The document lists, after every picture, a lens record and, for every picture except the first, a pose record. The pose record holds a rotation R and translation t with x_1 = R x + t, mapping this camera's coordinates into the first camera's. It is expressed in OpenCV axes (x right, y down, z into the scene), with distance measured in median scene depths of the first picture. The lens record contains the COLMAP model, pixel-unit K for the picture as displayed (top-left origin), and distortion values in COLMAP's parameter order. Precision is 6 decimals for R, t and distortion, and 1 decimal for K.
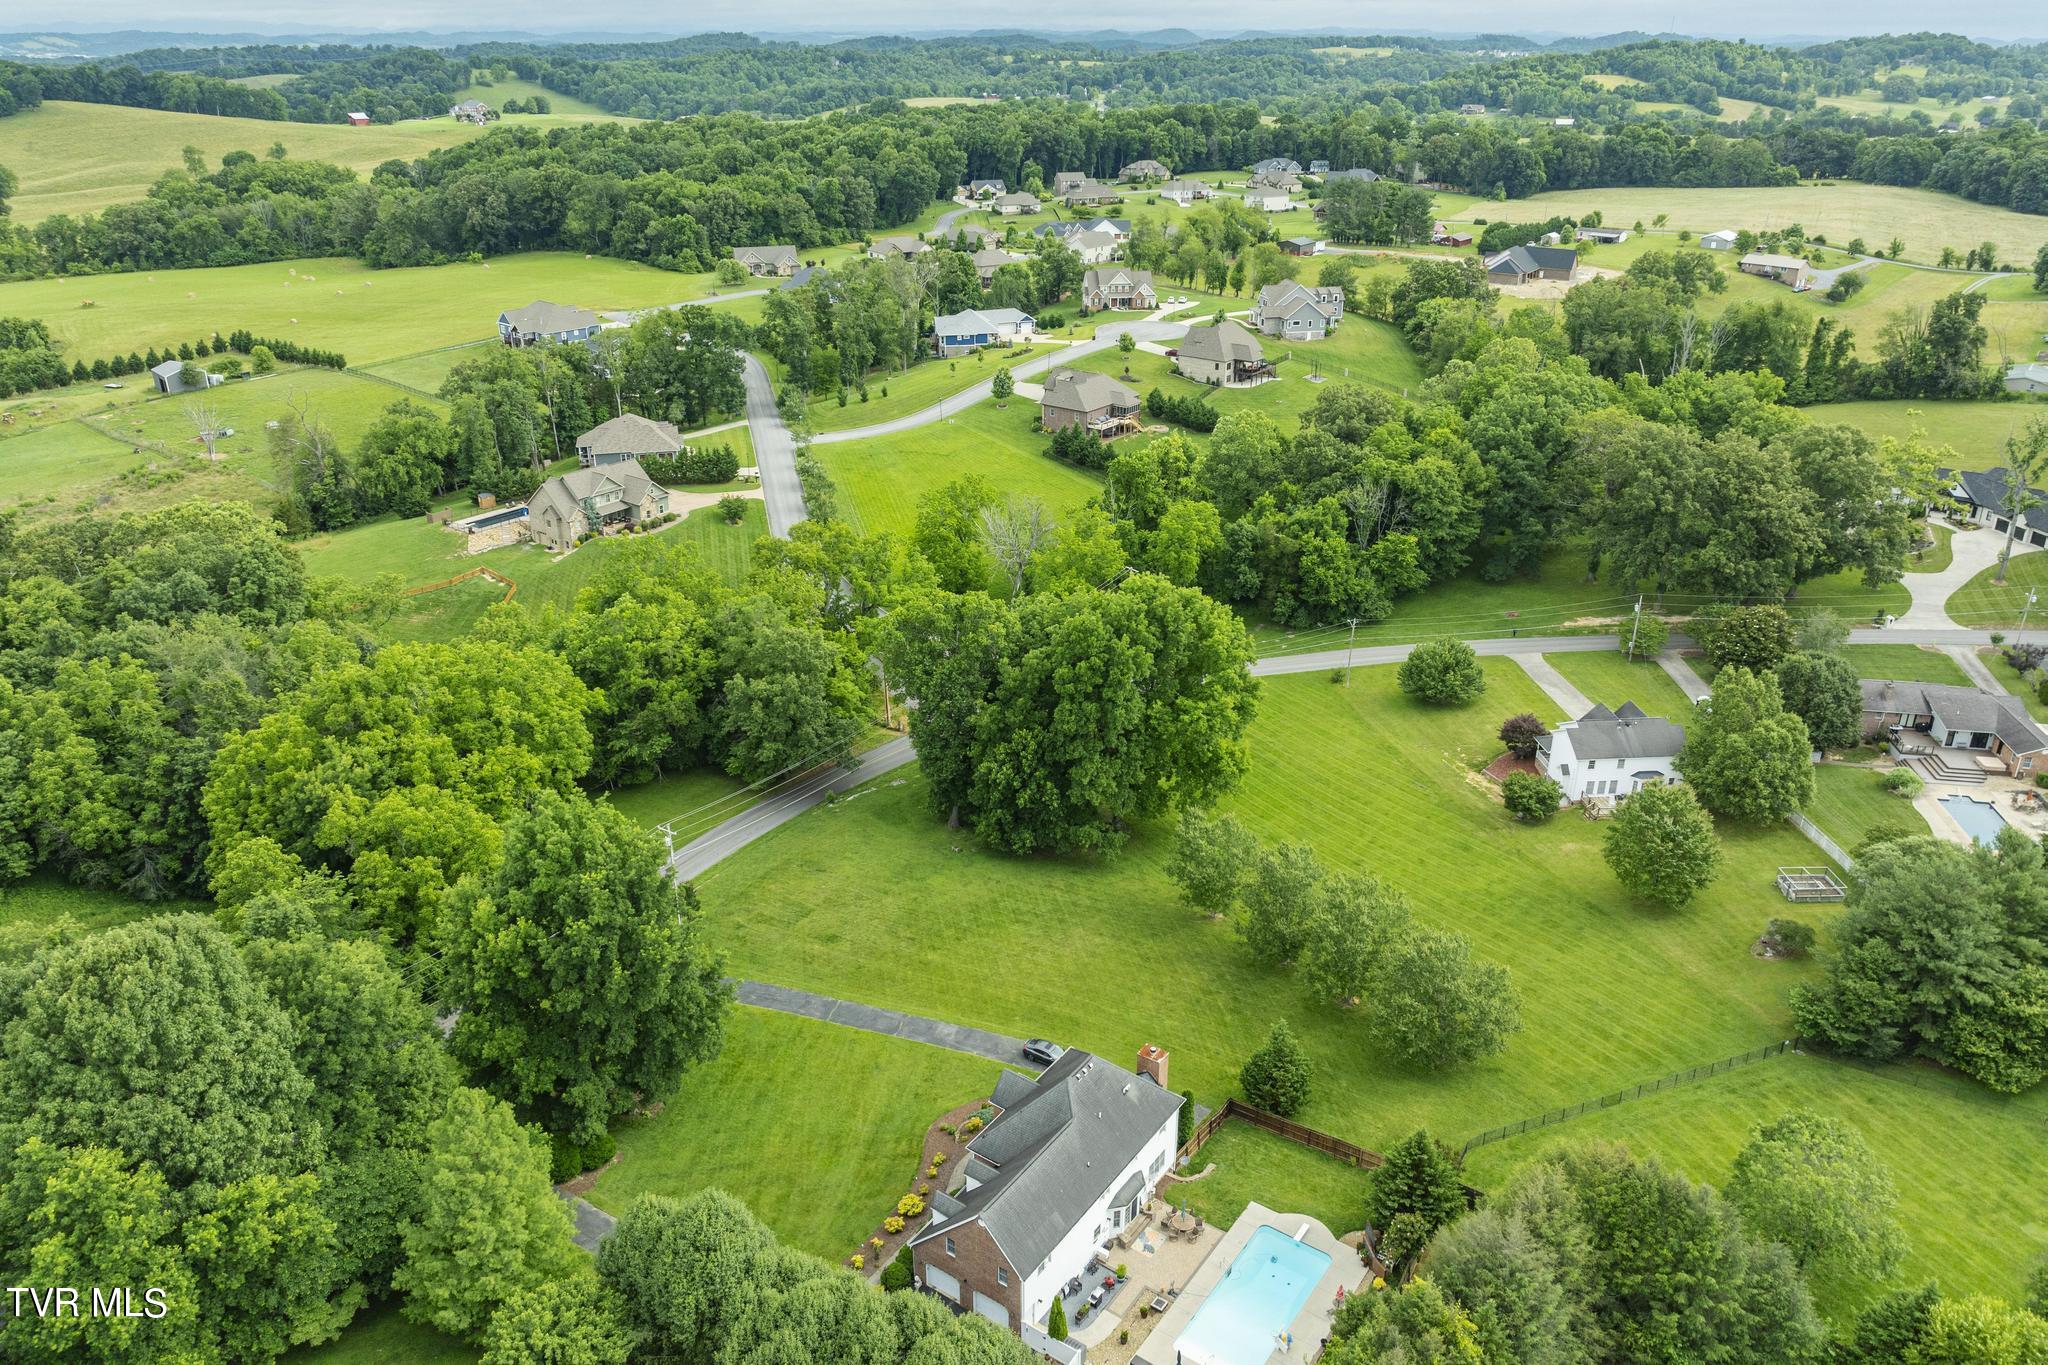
lens RADIAL K [[1428.6, 0, 1044.9], [0, 1428.6, 659.6], [0, 0, 1]] dist [-0.029406, 0.018455]
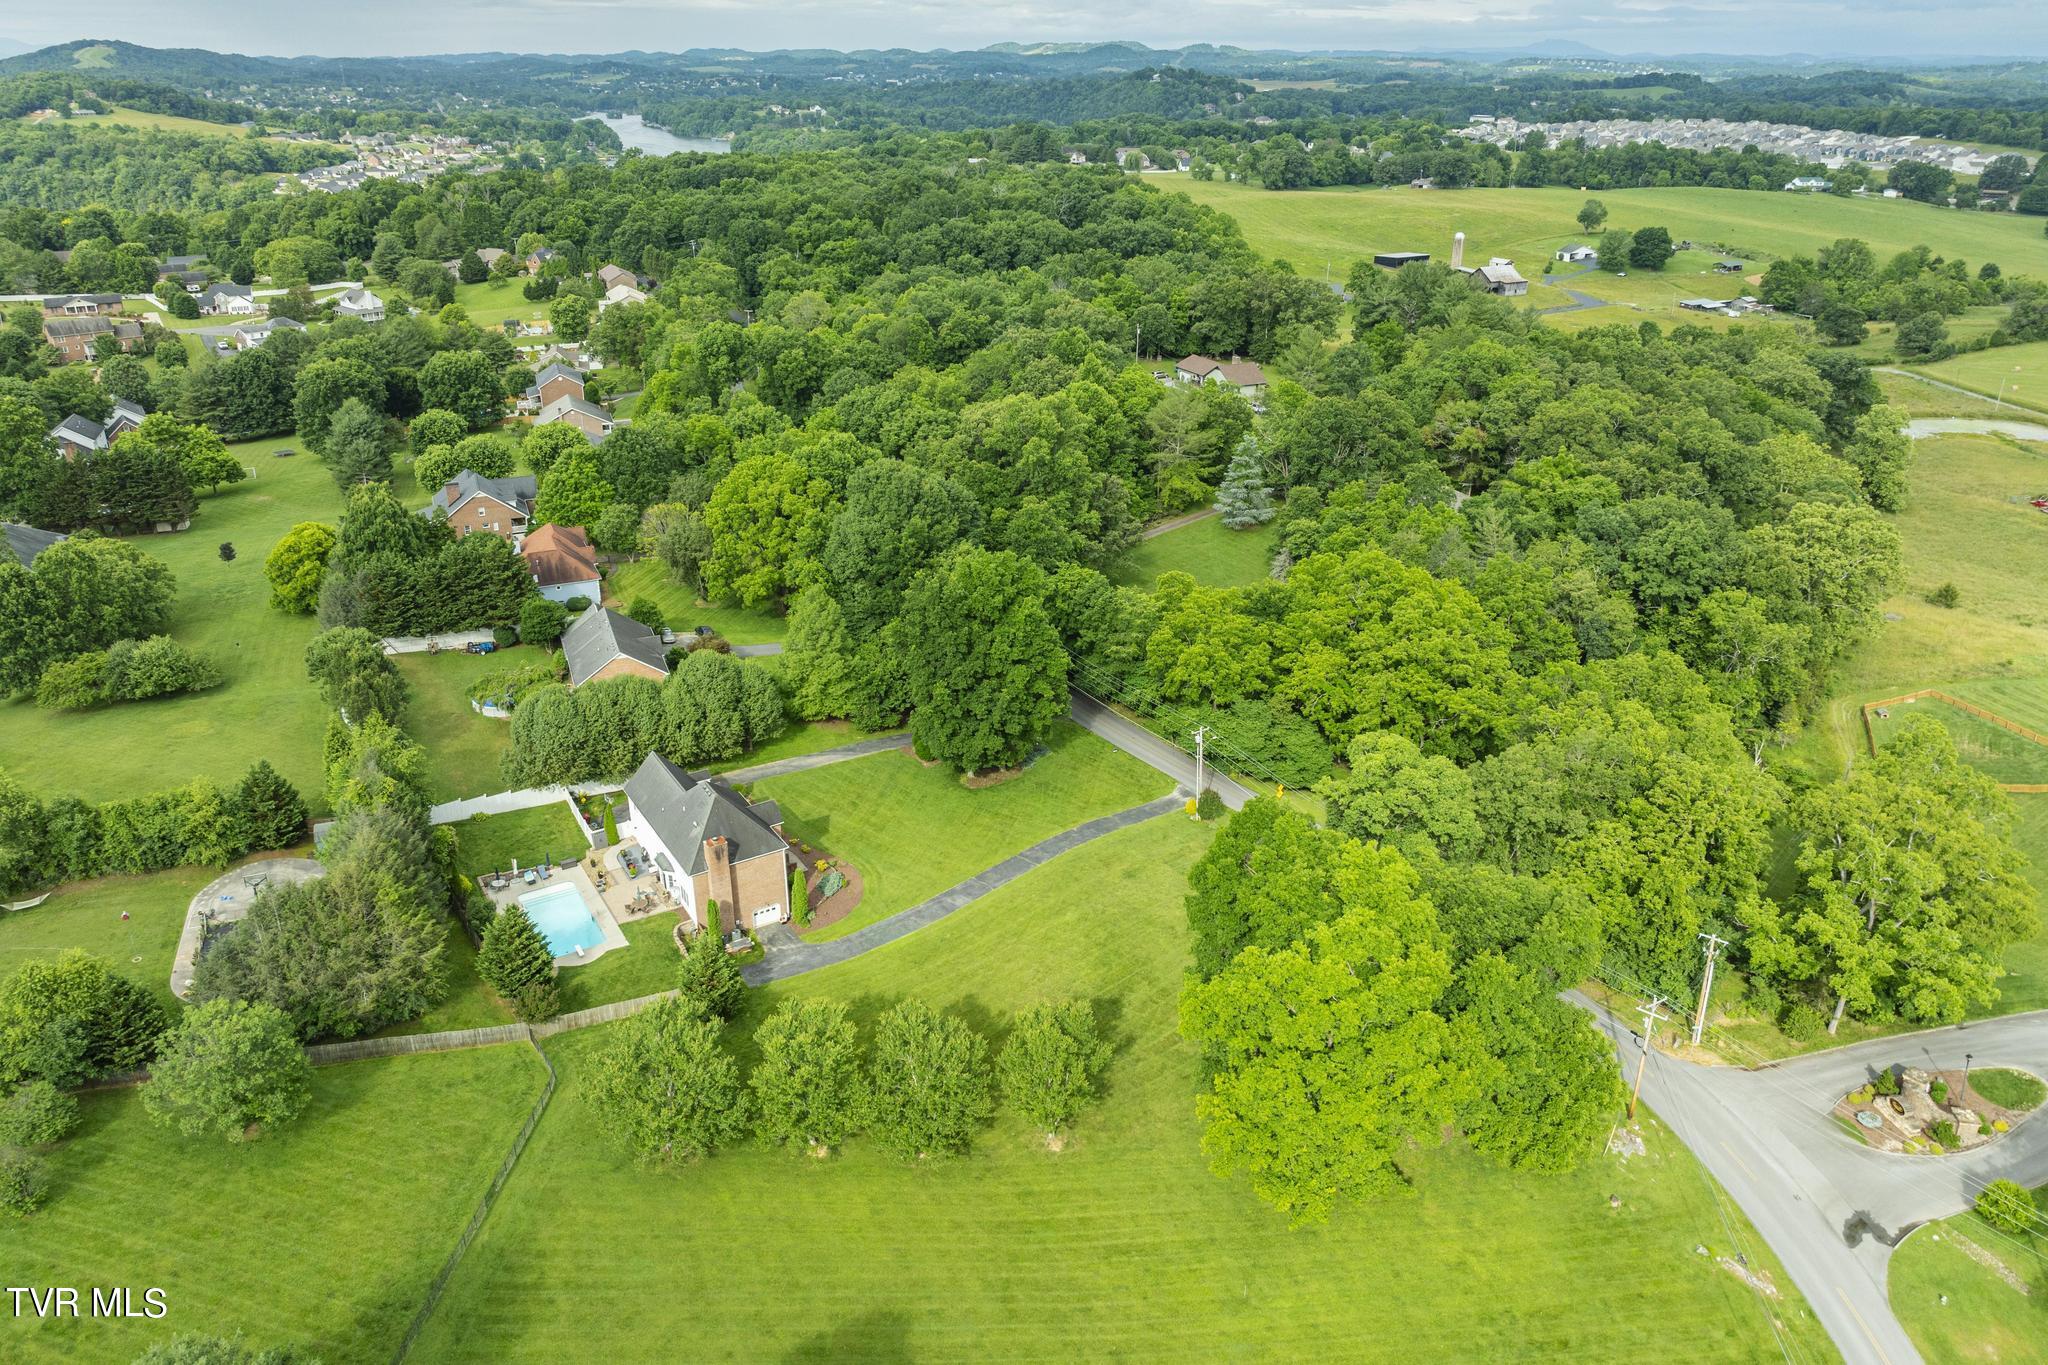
lens RADIAL K [[1428.6, 0, 1011.5], [0, 1428.6, 682.3], [0, 0, 1]] dist [-0.029406, 0.018455]
pose [[-0.411694, 0.364692, -0.835169, 0.284041], [-0.363505, 0.774661, 0.517459, -0.171926], [0.835687, 0.516623, -0.186355, 0.400213]]
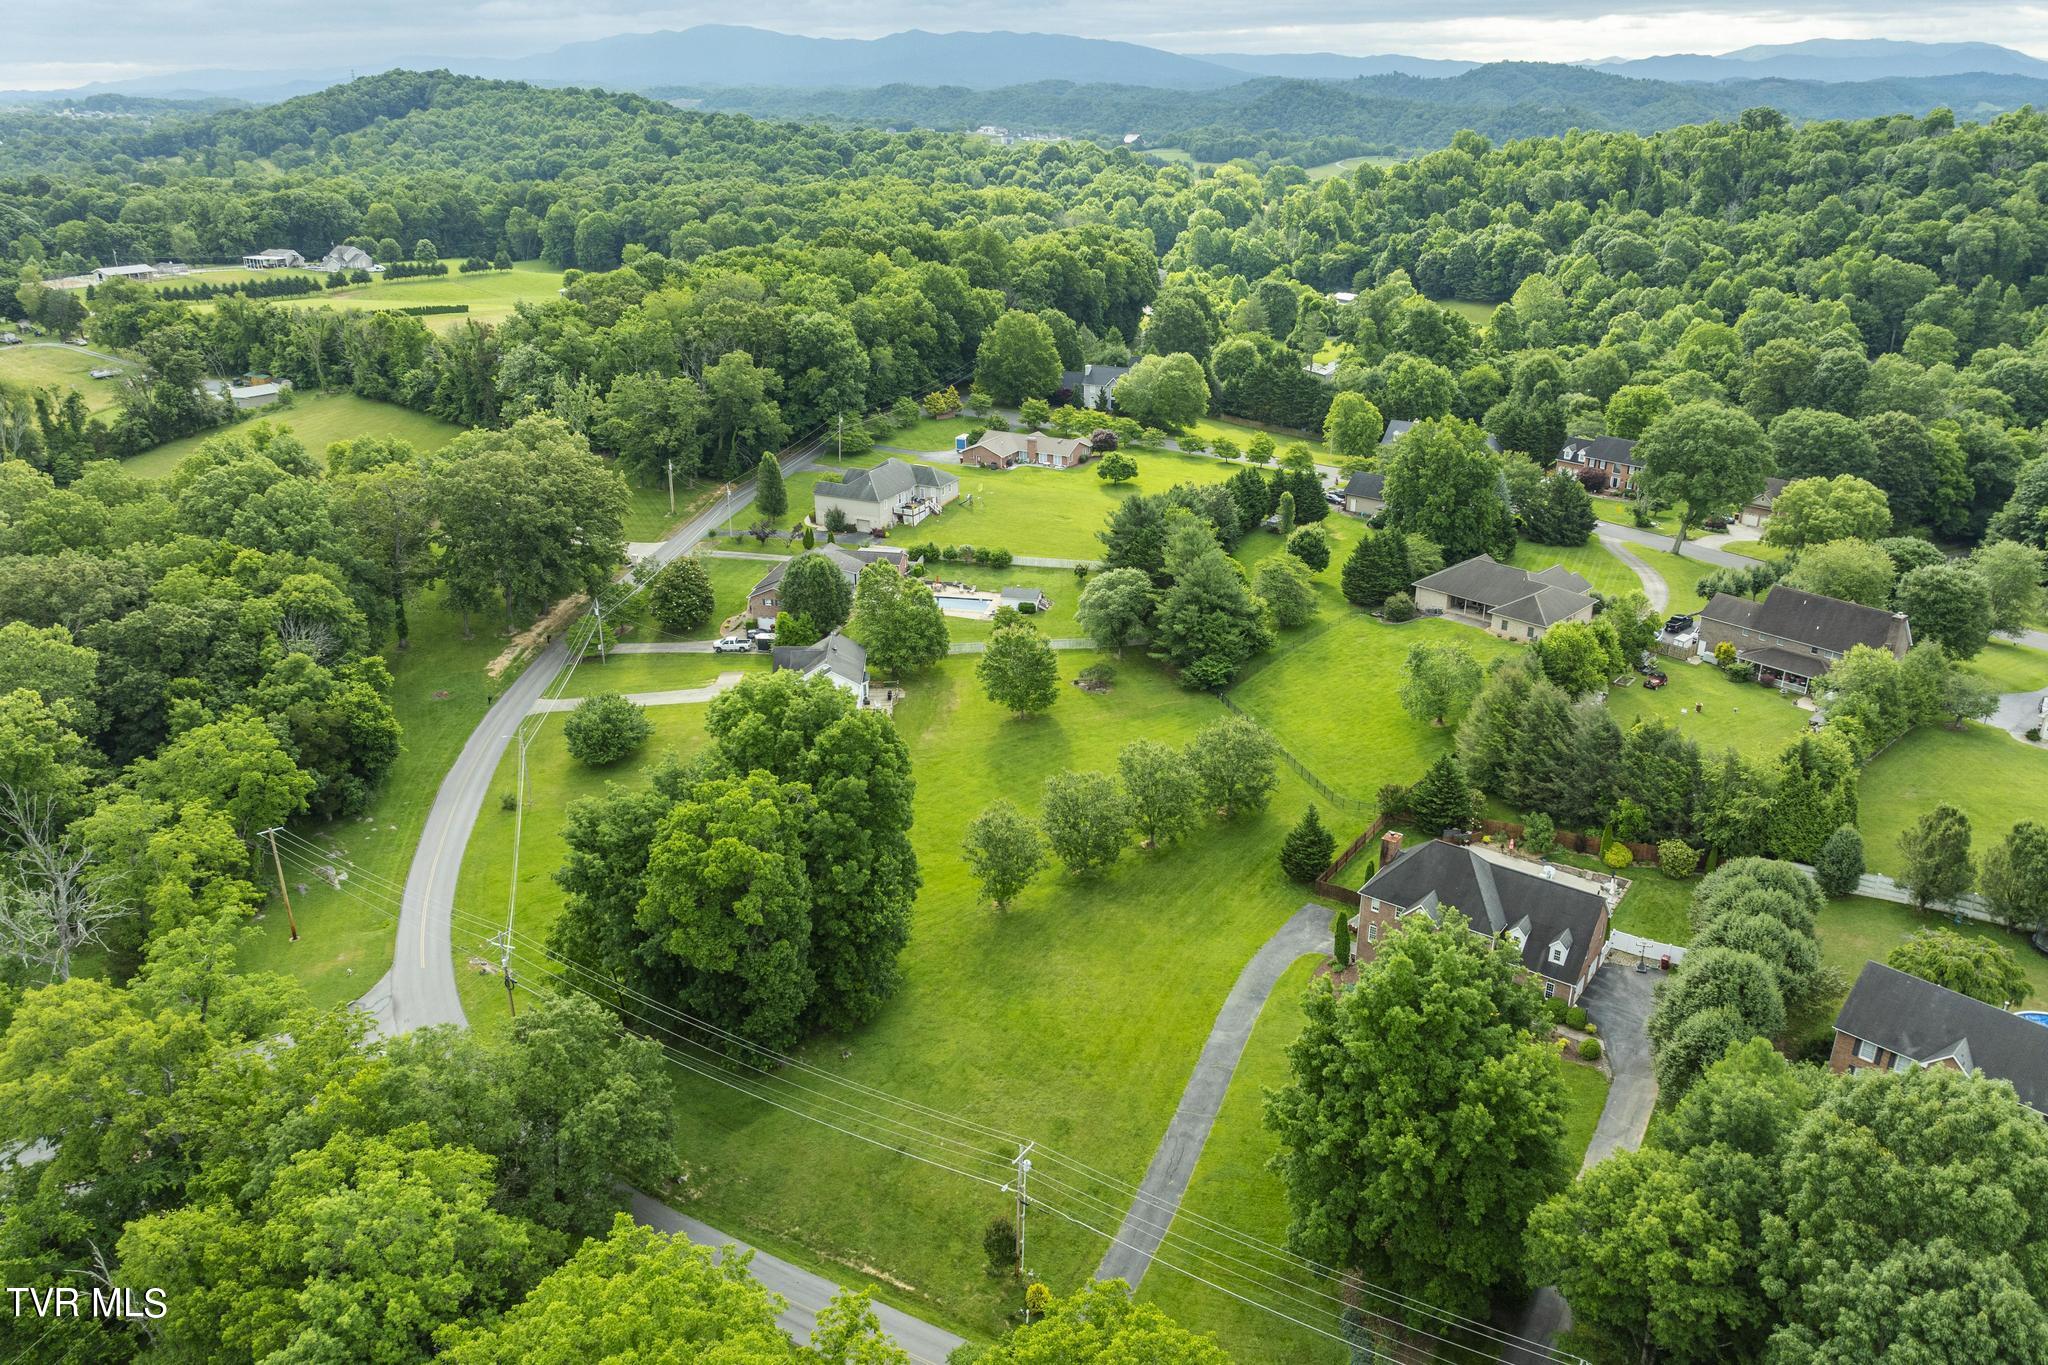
lens RADIAL K [[1428.6, 0, 1030.2], [0, 1428.6, 683.0], [0, 0, 1]] dist [-0.029406, 0.018455]
pose [[0.038936, -0.388364, 0.920683, -0.316375], [0.402912, 0.849262, 0.341198, -0.124180], [-0.914410, 0.357669, 0.189543, 0.289868]]
